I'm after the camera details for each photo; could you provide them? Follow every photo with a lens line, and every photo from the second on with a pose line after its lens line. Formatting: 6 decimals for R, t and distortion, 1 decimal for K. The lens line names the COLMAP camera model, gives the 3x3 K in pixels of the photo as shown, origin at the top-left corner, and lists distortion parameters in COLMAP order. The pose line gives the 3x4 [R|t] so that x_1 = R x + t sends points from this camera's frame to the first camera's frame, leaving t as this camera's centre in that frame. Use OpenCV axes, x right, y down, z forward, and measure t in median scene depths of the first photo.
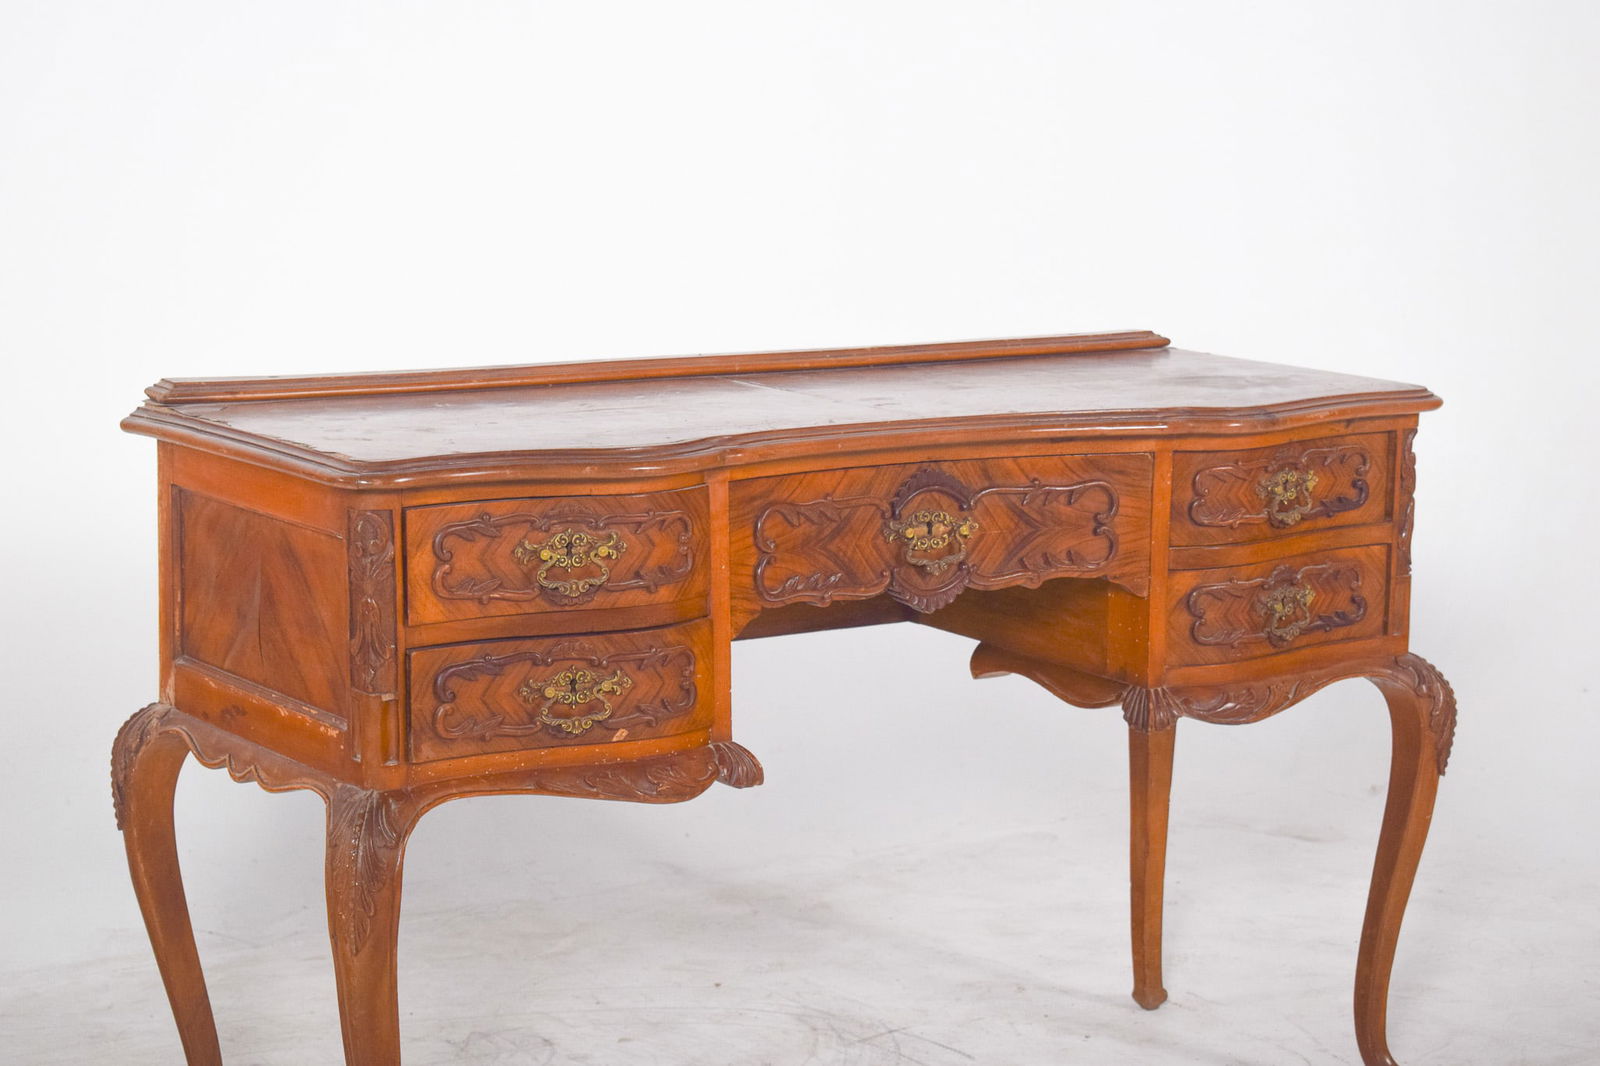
lens RADIAL K [[3384.2, 0, 810.4], [0, 3384.2, 556.5], [0, 0, 1]] dist [0.031900, 0.000000]
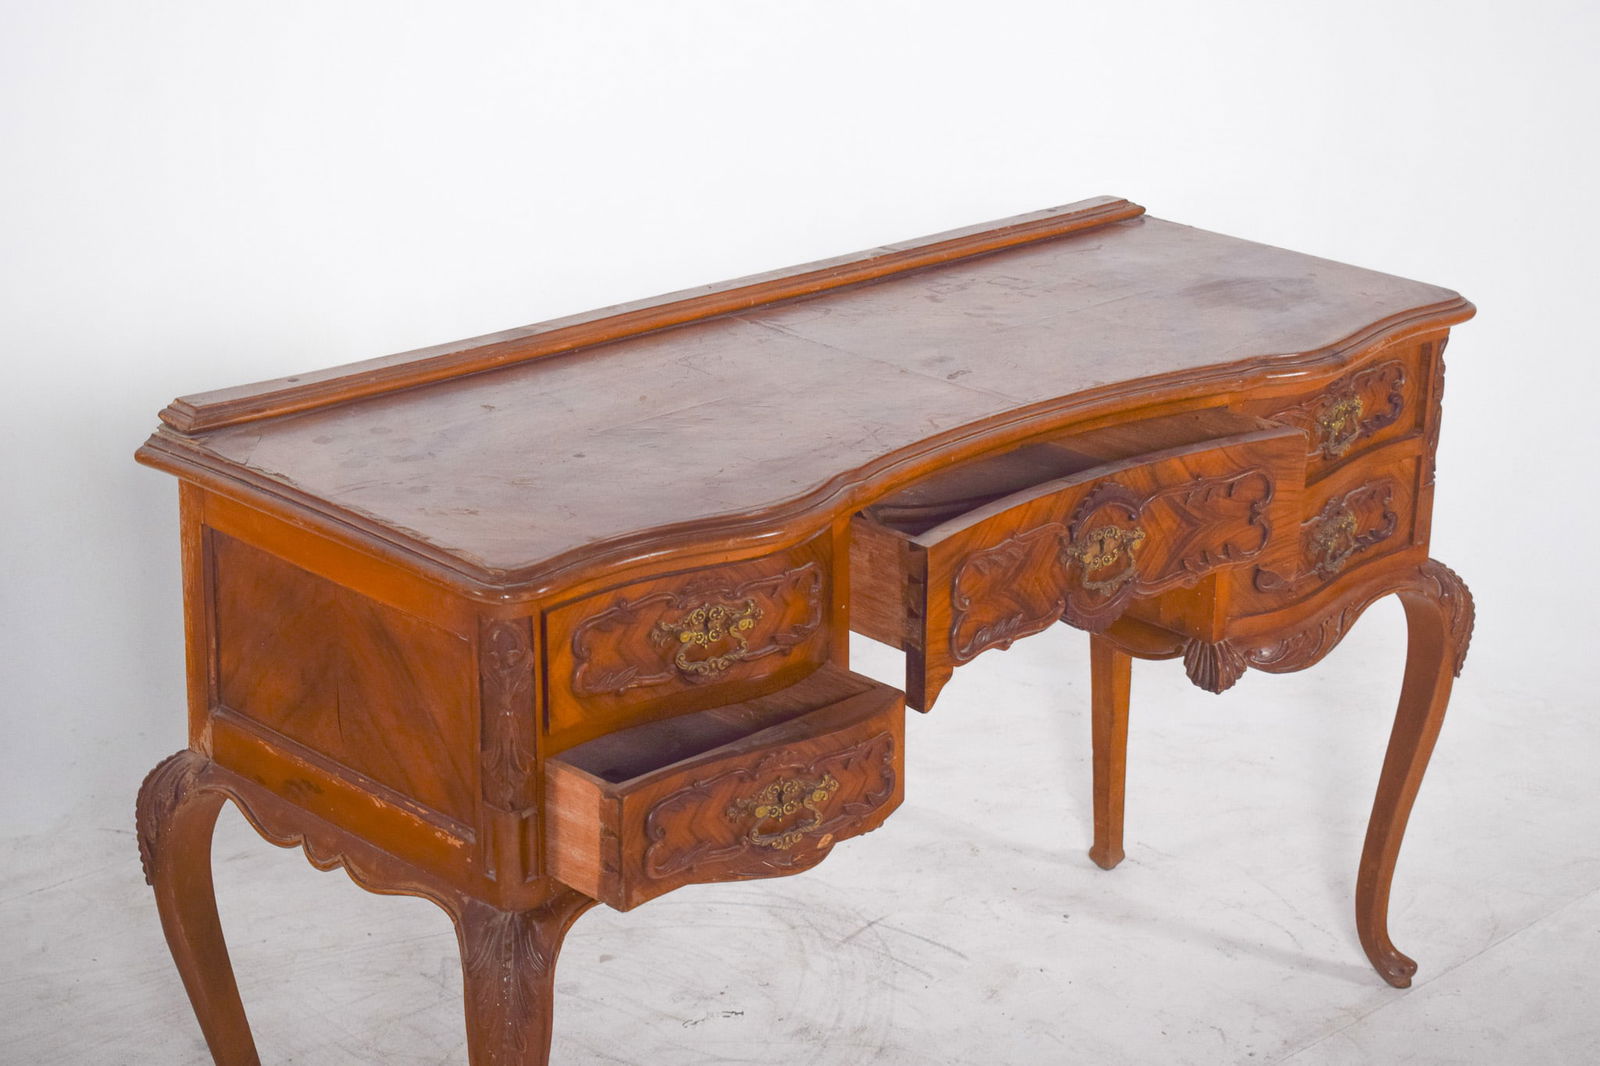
lens RADIAL K [[3125.4, 0, 832.2], [0, 3125.4, 542.5], [0, 0, 1]] dist [0.028384, 0.000000]
pose [[0.983722, -0.050956, 0.172322, -0.157577], [0.019383, 0.983447, 0.180158, -0.151033], [-0.178650, -0.173885, 0.968426, 0.165855]]
